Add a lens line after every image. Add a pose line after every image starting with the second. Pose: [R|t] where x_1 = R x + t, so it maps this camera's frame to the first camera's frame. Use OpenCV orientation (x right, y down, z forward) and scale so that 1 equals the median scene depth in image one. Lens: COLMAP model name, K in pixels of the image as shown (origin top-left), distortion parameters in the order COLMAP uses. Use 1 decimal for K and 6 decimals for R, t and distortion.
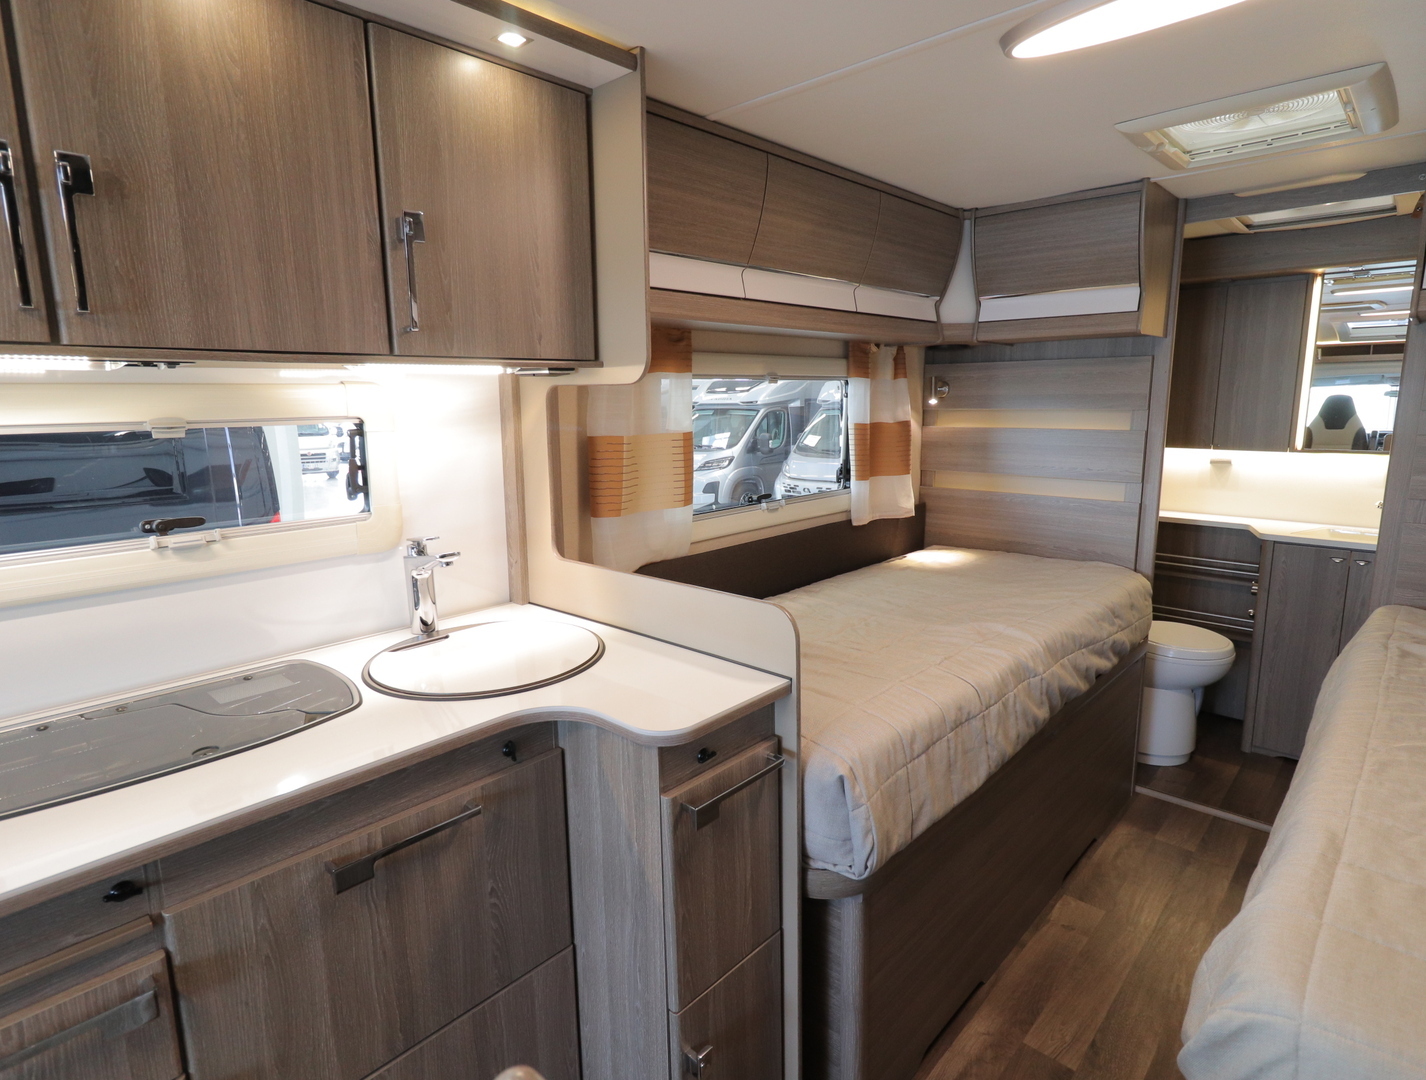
lens RADIAL K [[766.8, 0, 718.4], [0, 766.8, 527.0], [0, 0, 1]] dist [-0.000137, -0.000304]
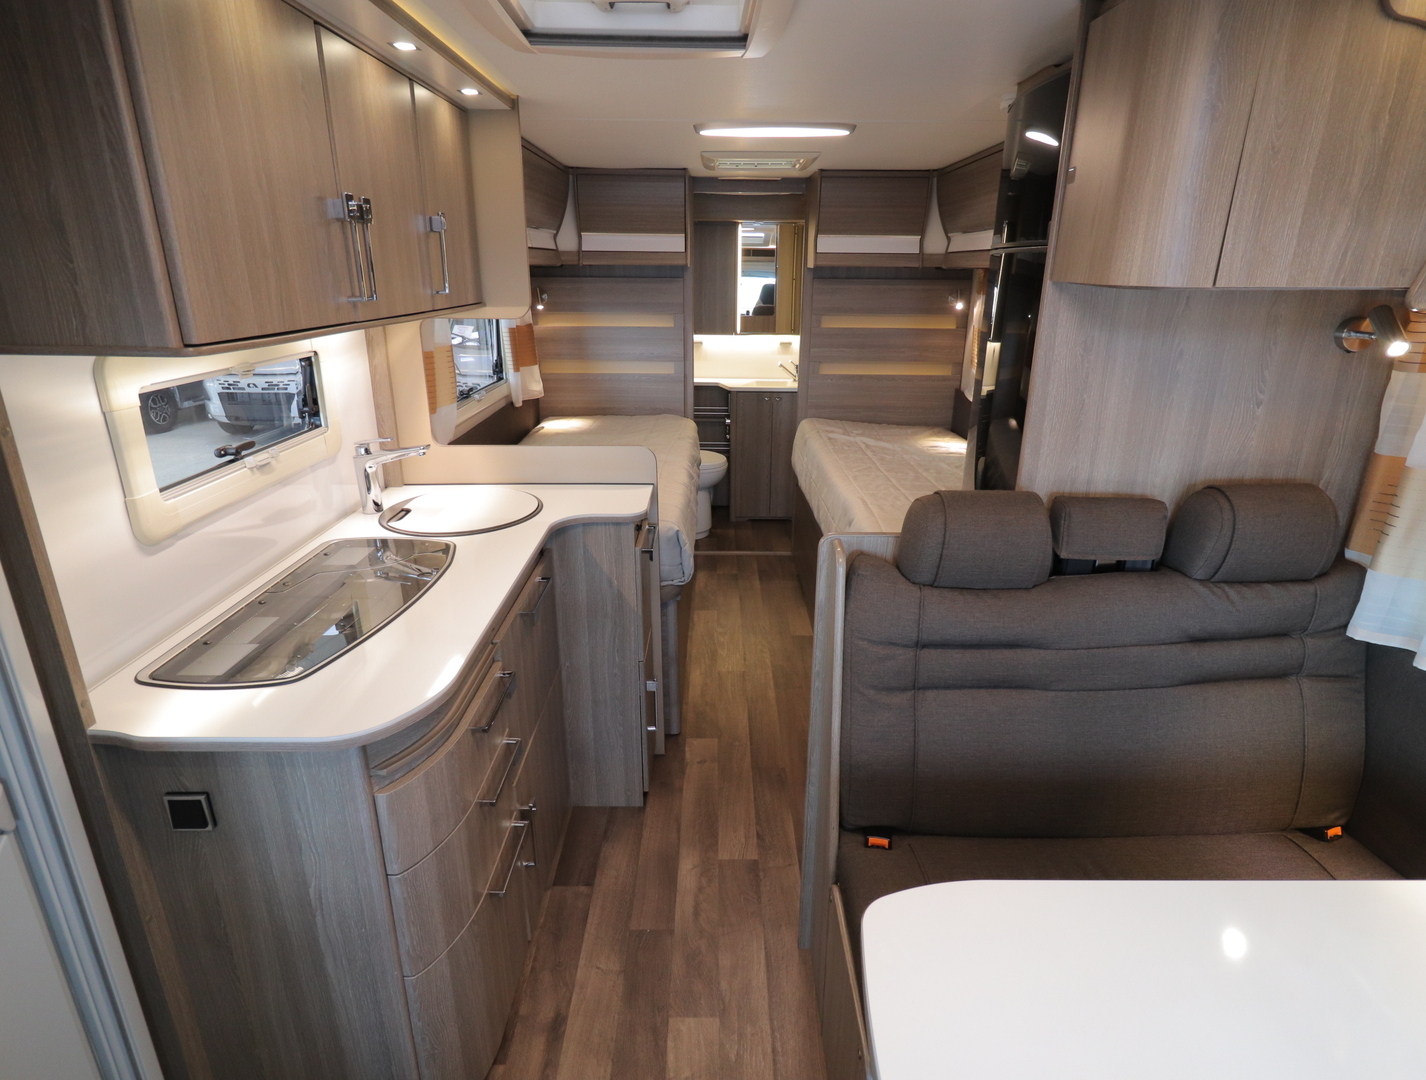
lens RADIAL K [[766.8, 0, 718.4], [0, 766.8, 527.0], [0, 0, 1]] dist [-0.000137, -0.000304]
pose [[0.730152, -0.203687, 0.652219, -0.487936], [0.100047, 0.976117, 0.192838, -0.020922], [-0.675921, -0.075549, 0.733092, -0.226909]]
